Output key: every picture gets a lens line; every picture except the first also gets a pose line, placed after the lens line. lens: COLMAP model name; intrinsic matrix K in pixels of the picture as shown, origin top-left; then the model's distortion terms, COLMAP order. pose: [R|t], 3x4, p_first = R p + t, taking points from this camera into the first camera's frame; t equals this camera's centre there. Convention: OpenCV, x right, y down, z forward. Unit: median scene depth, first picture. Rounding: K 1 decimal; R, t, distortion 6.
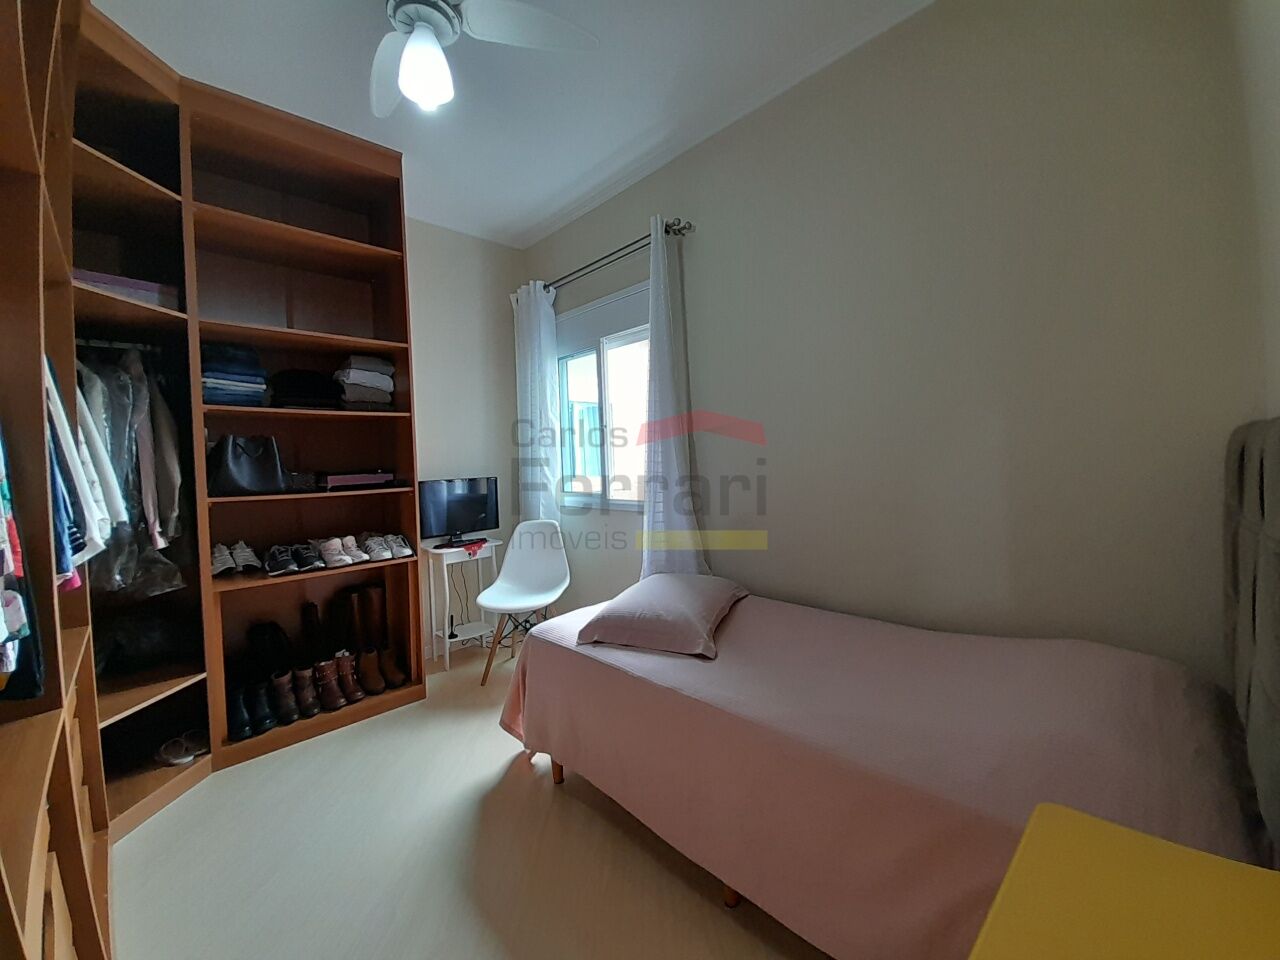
lens RADIAL K [[502.3, 0, 653.1], [0, 502.3, 467.8], [0, 0, 1]] dist [0.015575, -0.013827]
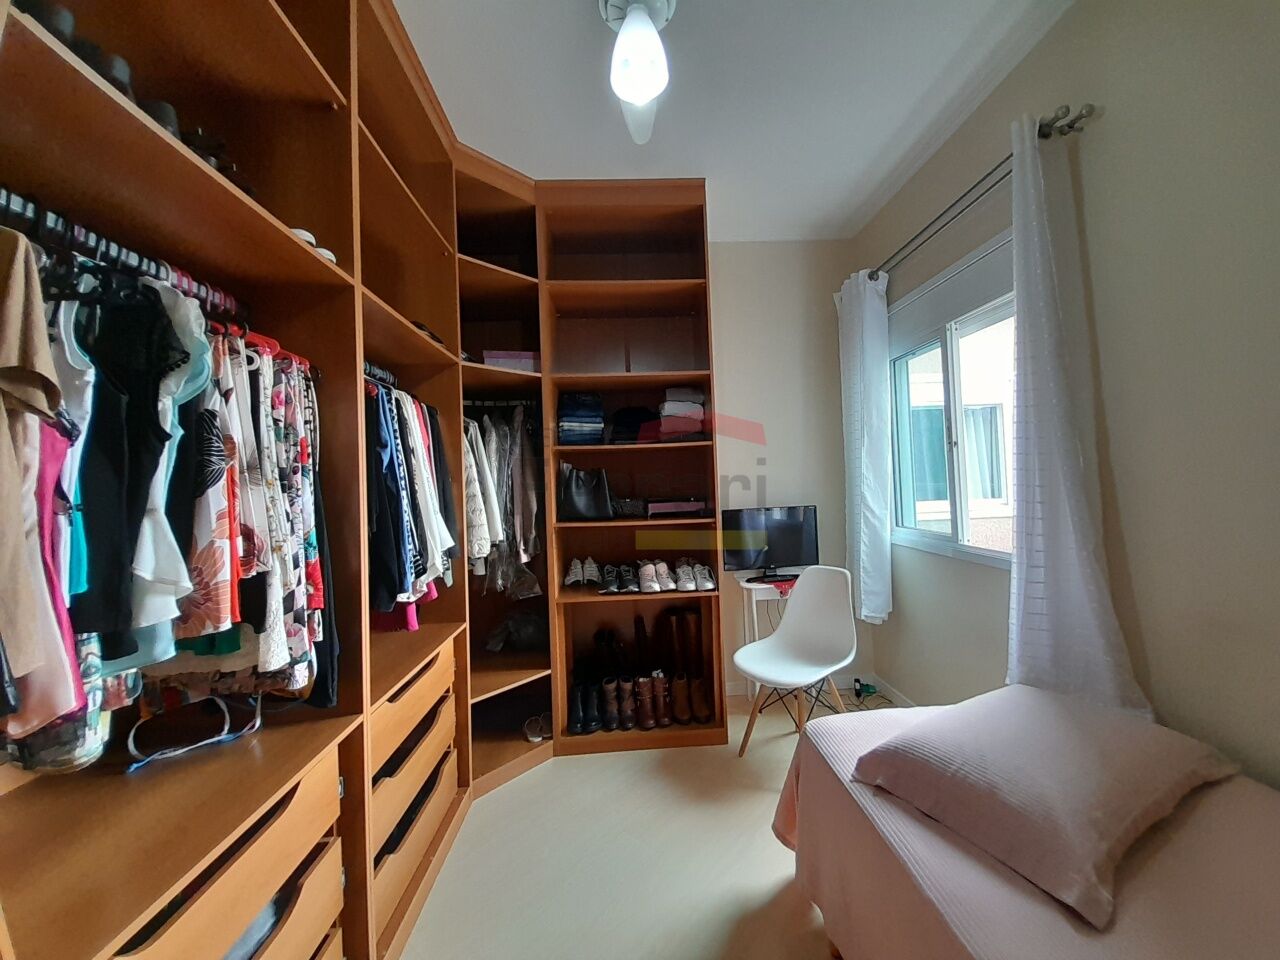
lens RADIAL K [[508.6, 0, 638.1], [0, 508.6, 475.9], [0, 0, 1]] dist [0.014161, -0.013682]
pose [[0.753317, -0.007201, -0.657618, 0.059063], [-0.001553, 0.999918, -0.012728, -0.033449], [0.657656, 0.010610, 0.753244, 0.189627]]
